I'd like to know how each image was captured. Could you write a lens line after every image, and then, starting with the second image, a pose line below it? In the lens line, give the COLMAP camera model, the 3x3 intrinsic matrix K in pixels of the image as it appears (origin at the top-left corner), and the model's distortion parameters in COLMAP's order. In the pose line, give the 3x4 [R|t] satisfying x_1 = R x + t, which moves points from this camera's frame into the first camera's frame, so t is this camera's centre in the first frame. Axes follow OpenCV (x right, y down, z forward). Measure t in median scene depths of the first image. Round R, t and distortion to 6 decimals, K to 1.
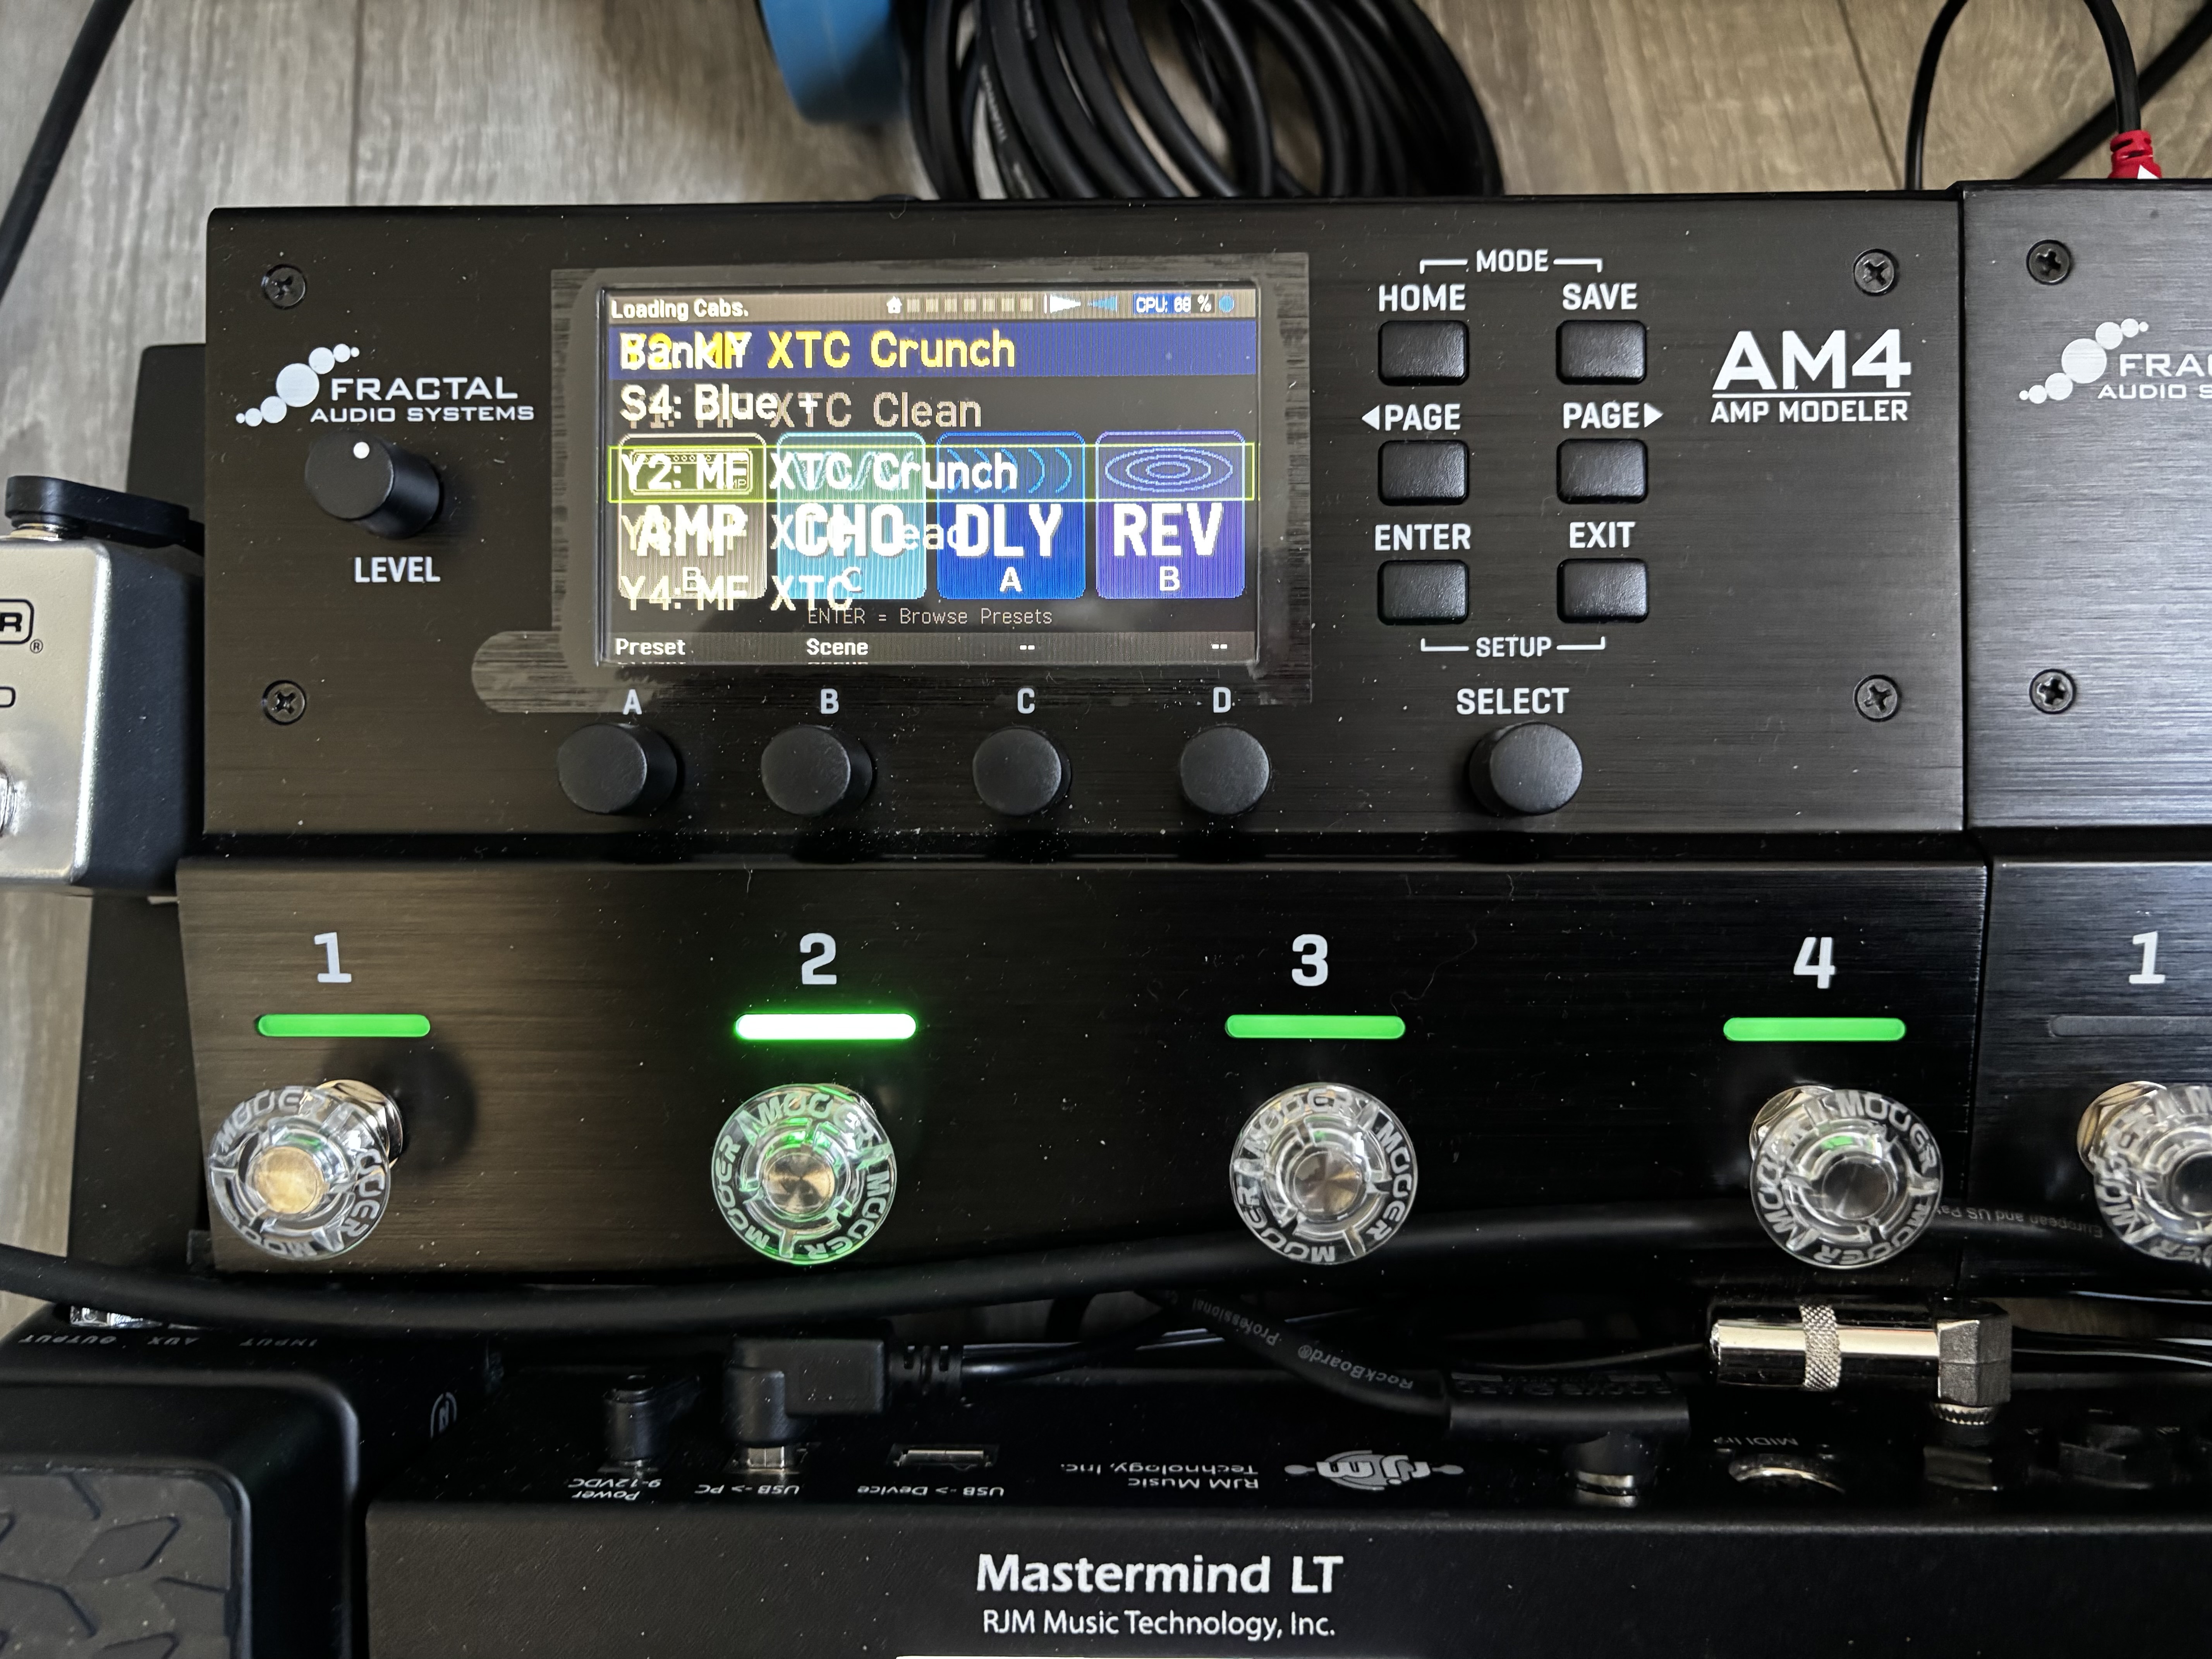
lens RADIAL K [[1706.7, 0, 1121.7], [0, 1706.7, 828.3], [0, 0, 1]] dist [0.007719, -0.034195]
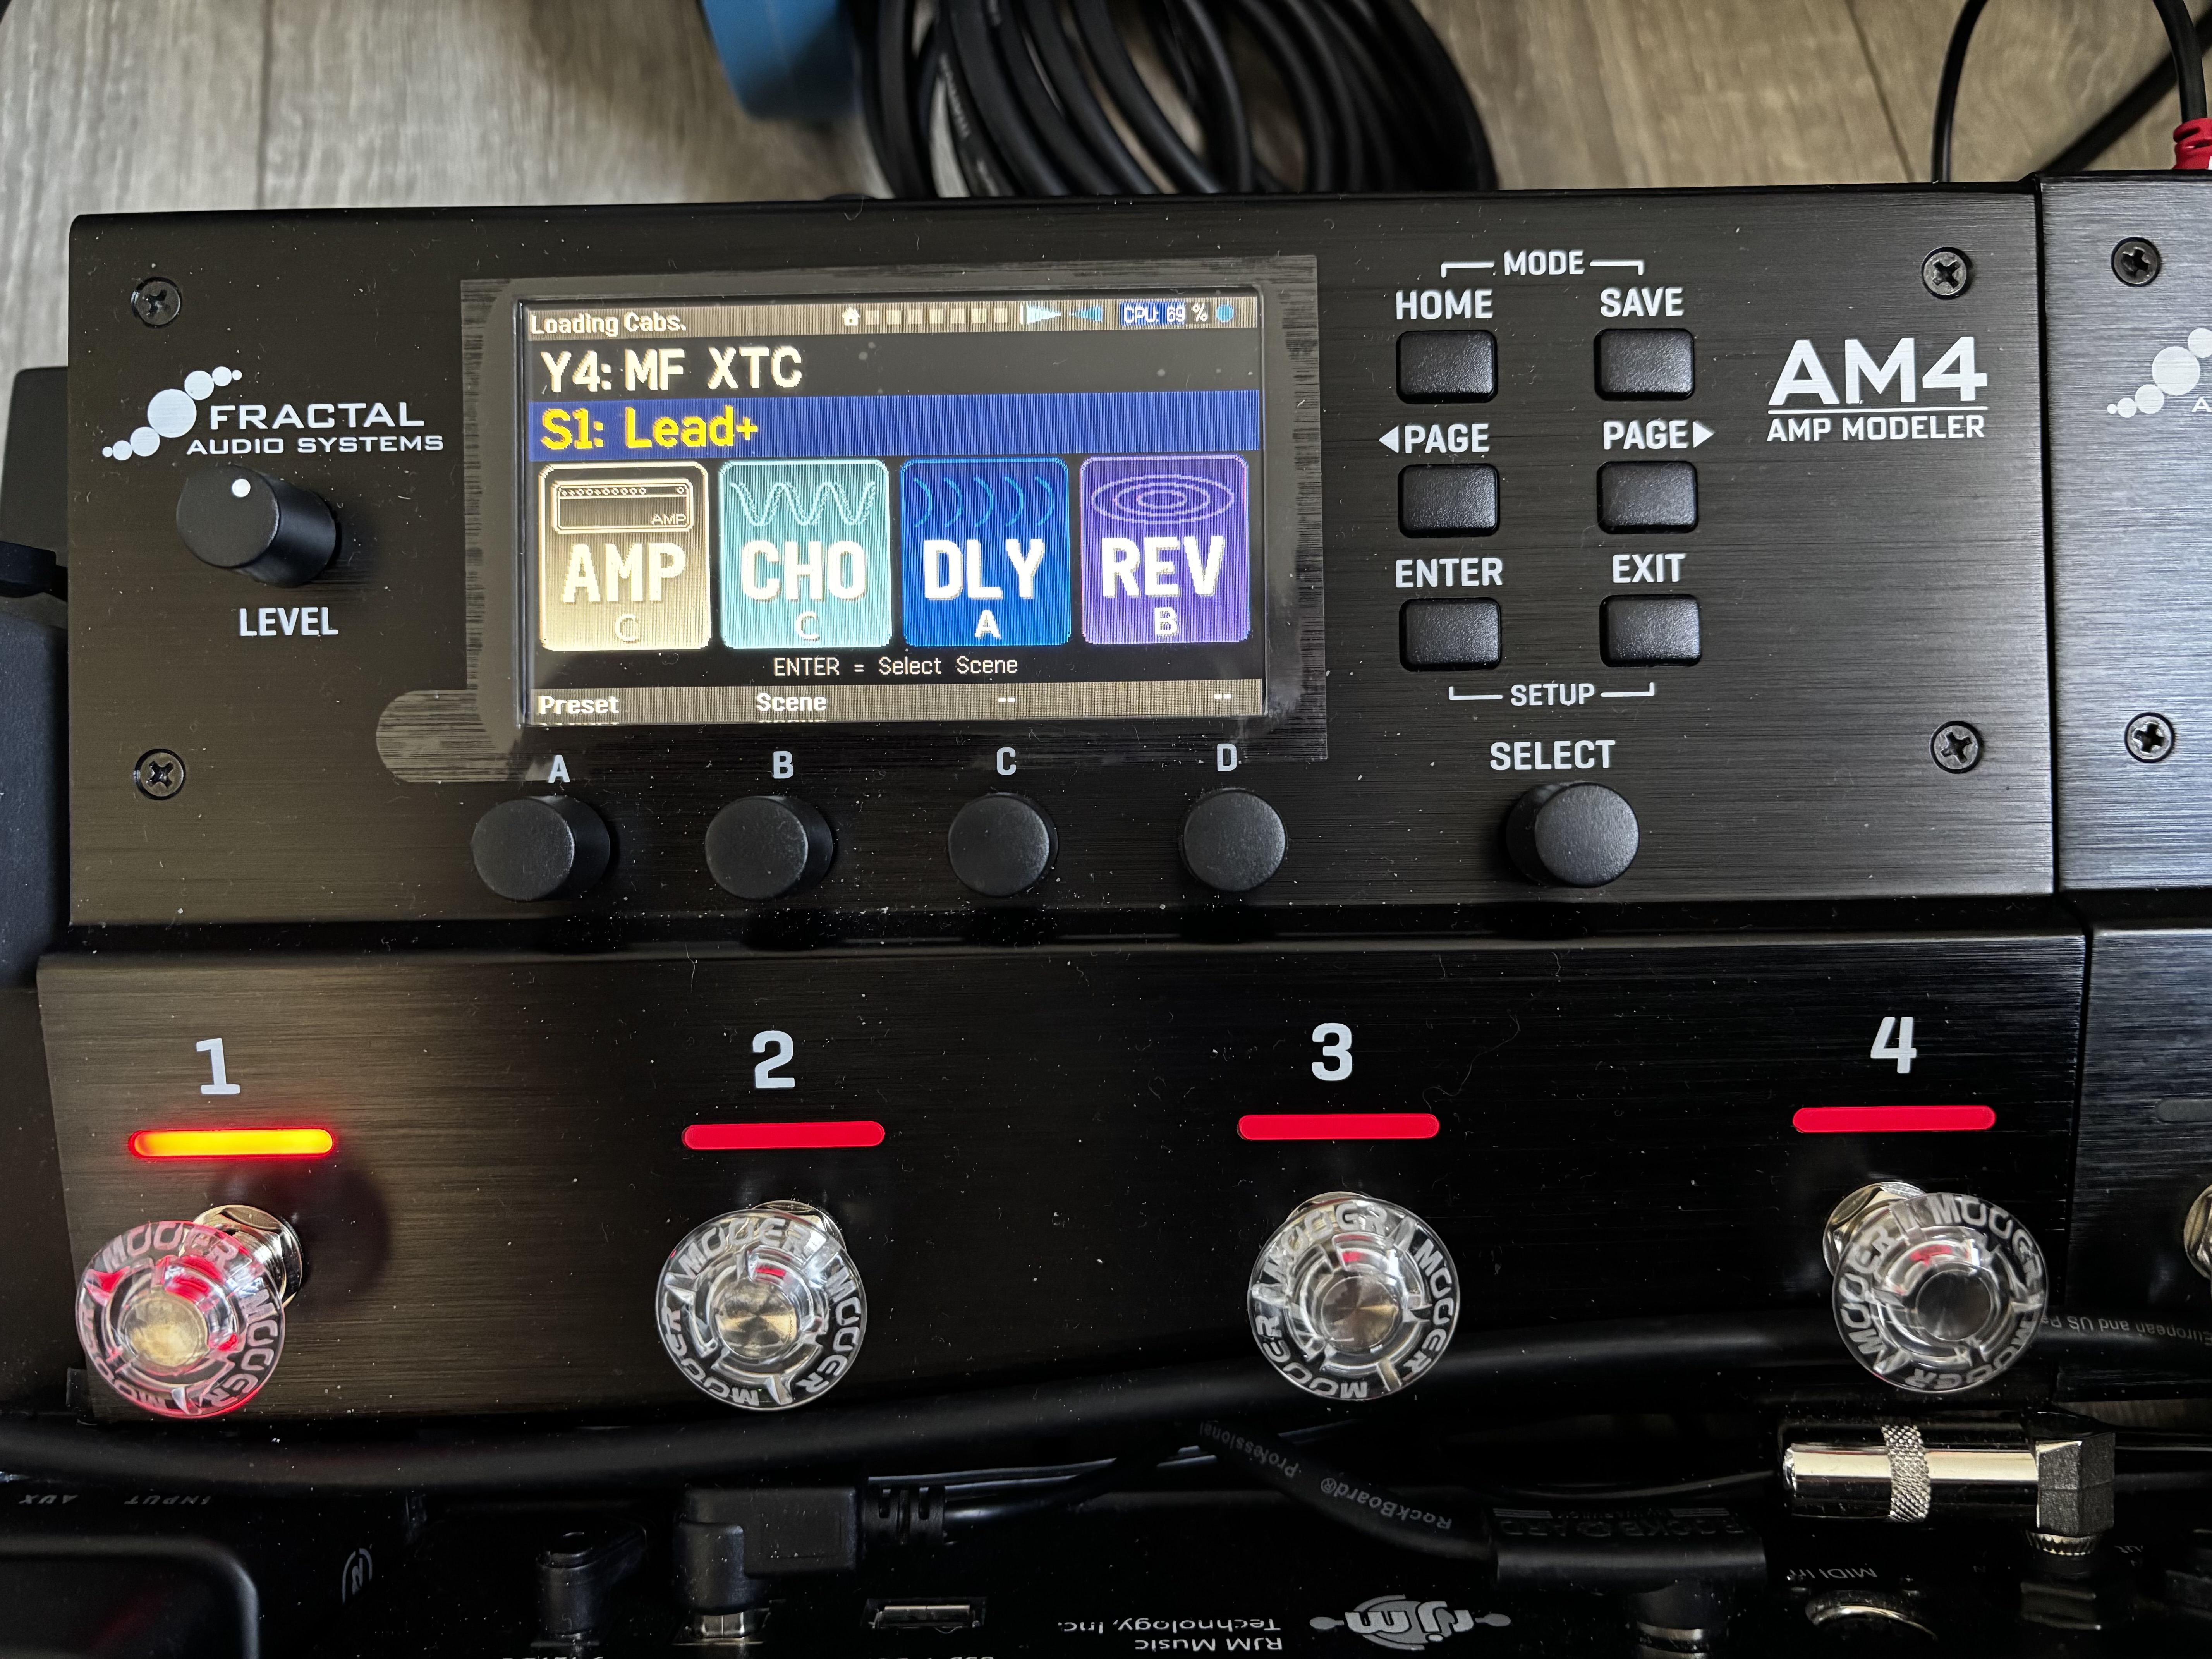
lens RADIAL K [[1725.9, 0, 1125.1], [0, 1725.9, 826.8], [0, 0, 1]] dist [0.006070, -0.037629]
pose [[0.999596, -0.014315, 0.024550, -0.016869], [0.014472, 0.999876, -0.006236, -0.034597], [-0.024458, 0.006589, 0.999679, 0.103608]]
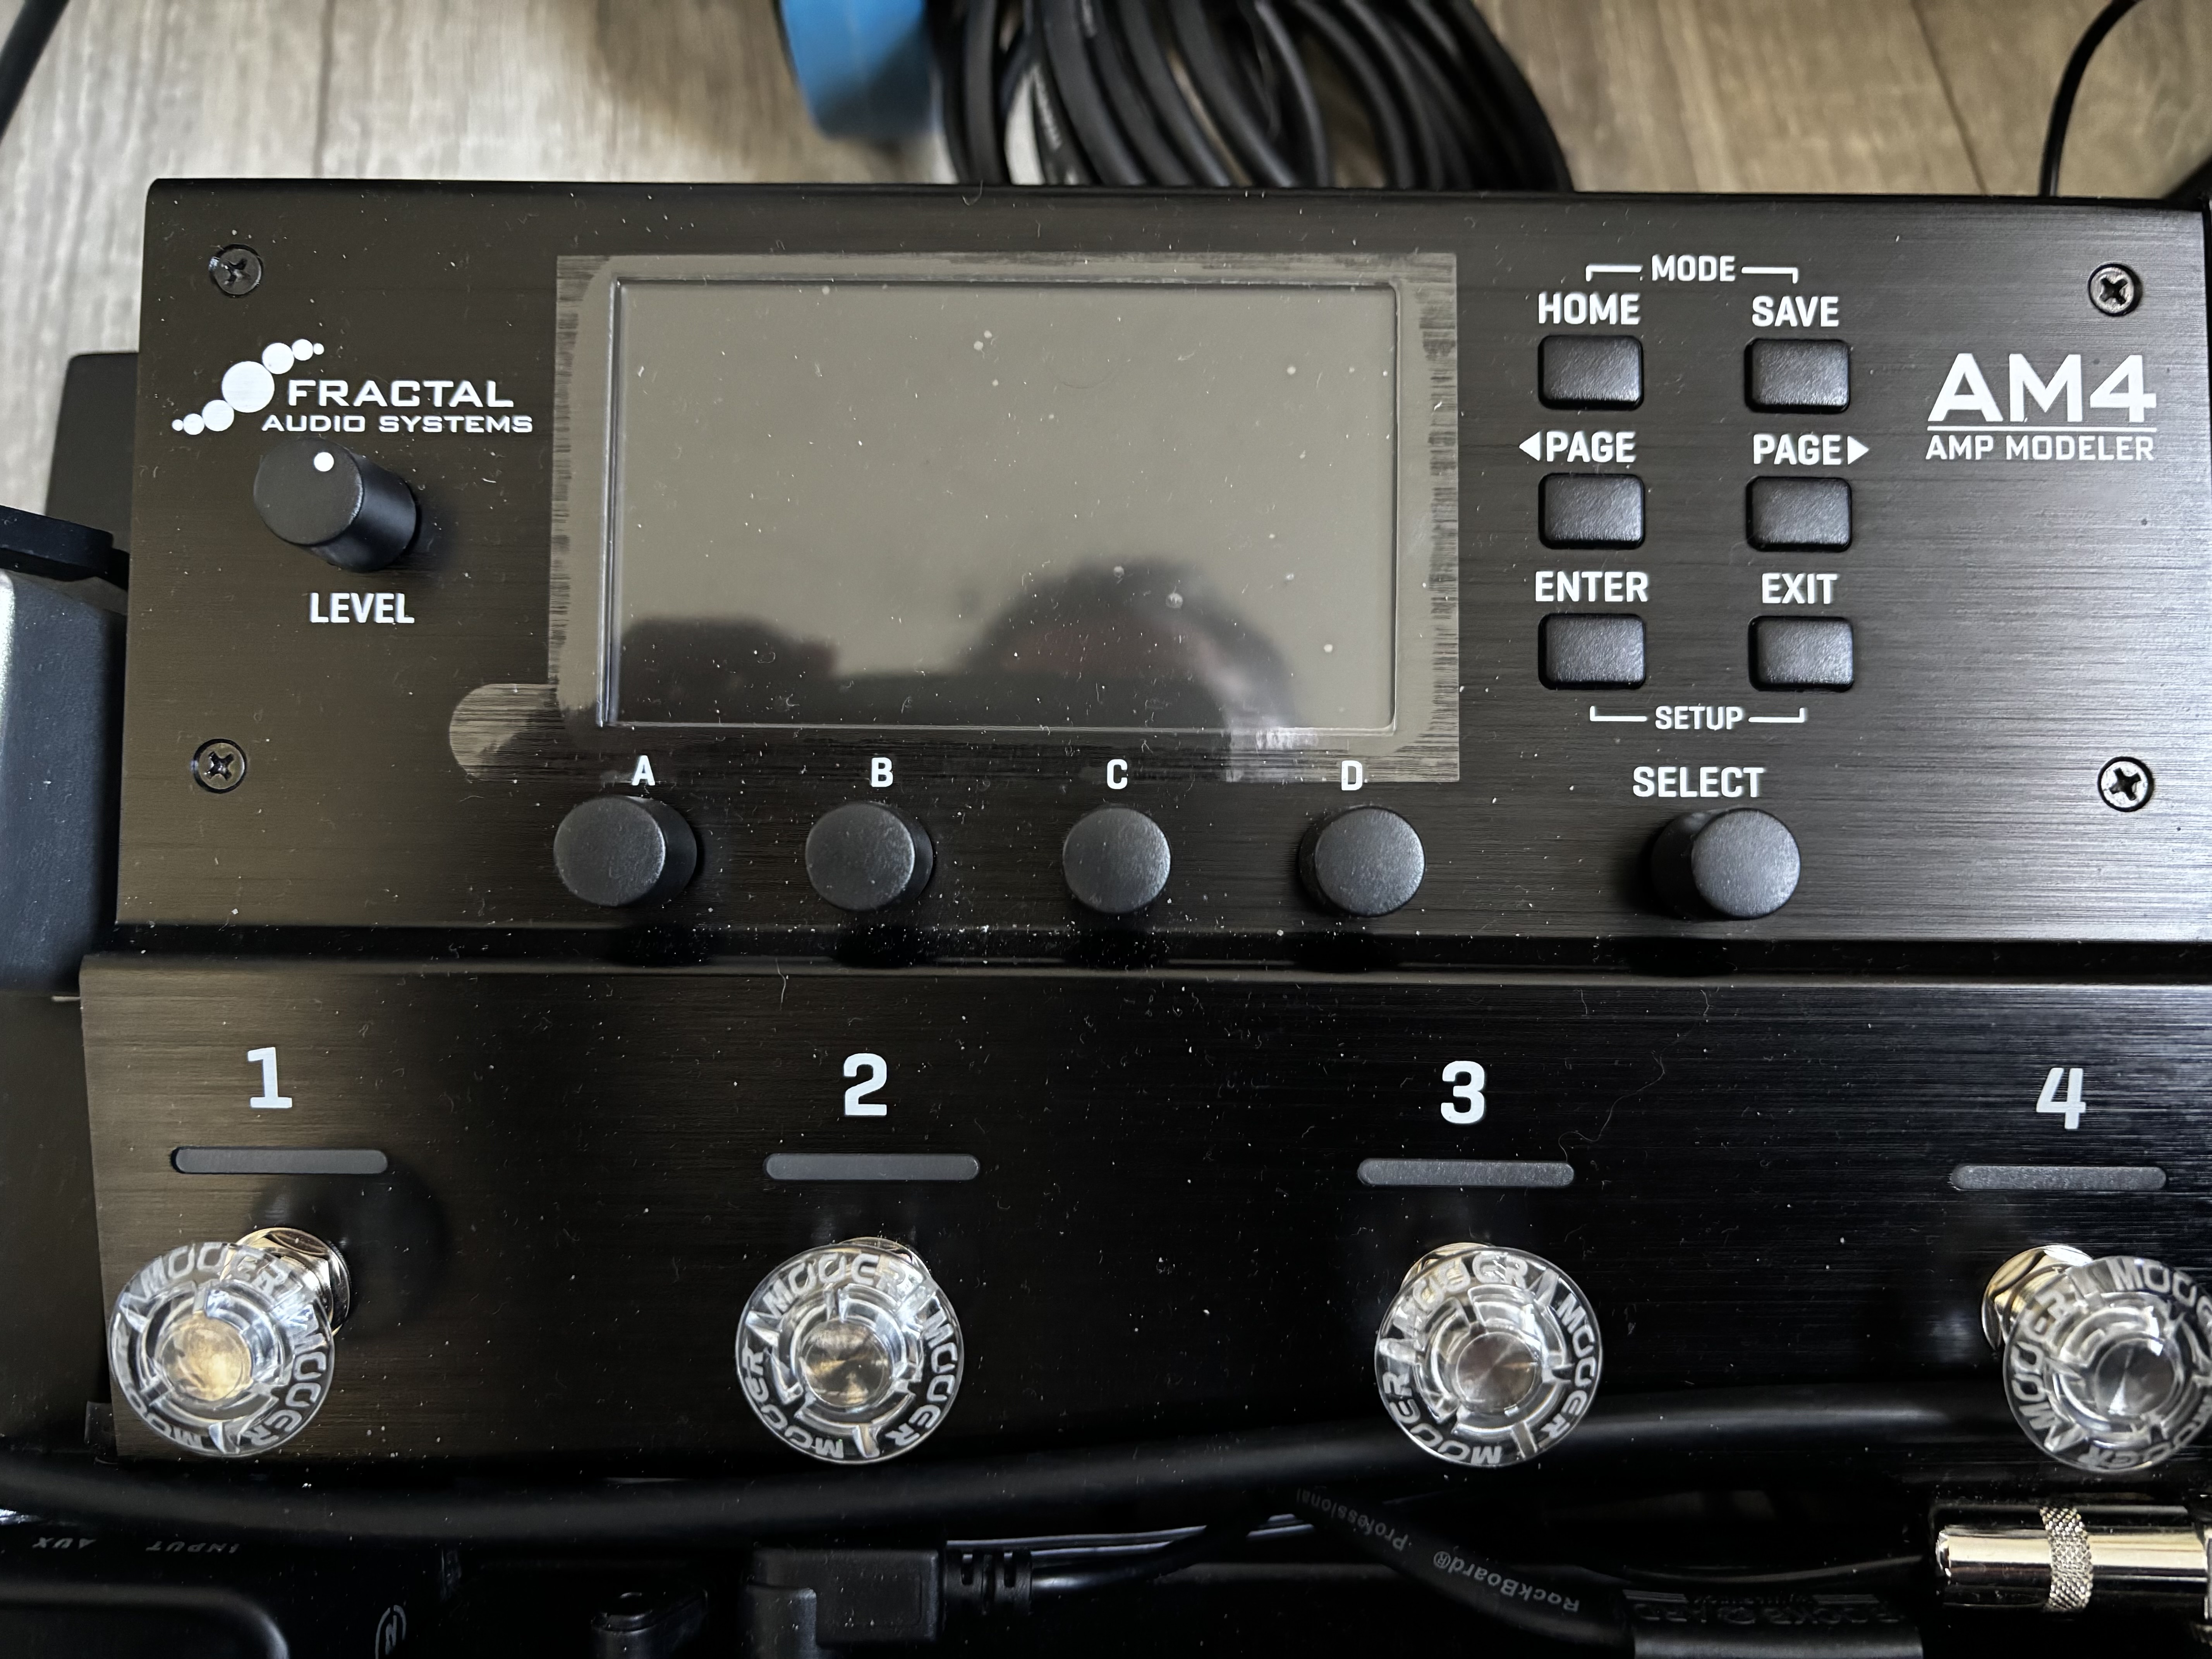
lens RADIAL K [[1736.2, 0, 1128.1], [0, 1736.2, 828.3], [0, 0, 1]] dist [0.001224, -0.033299]
pose [[0.999561, 0.011285, 0.027379, -0.074748], [-0.010112, 0.999041, -0.042599, -0.012404], [-0.027834, 0.042304, 0.998717, 0.153537]]
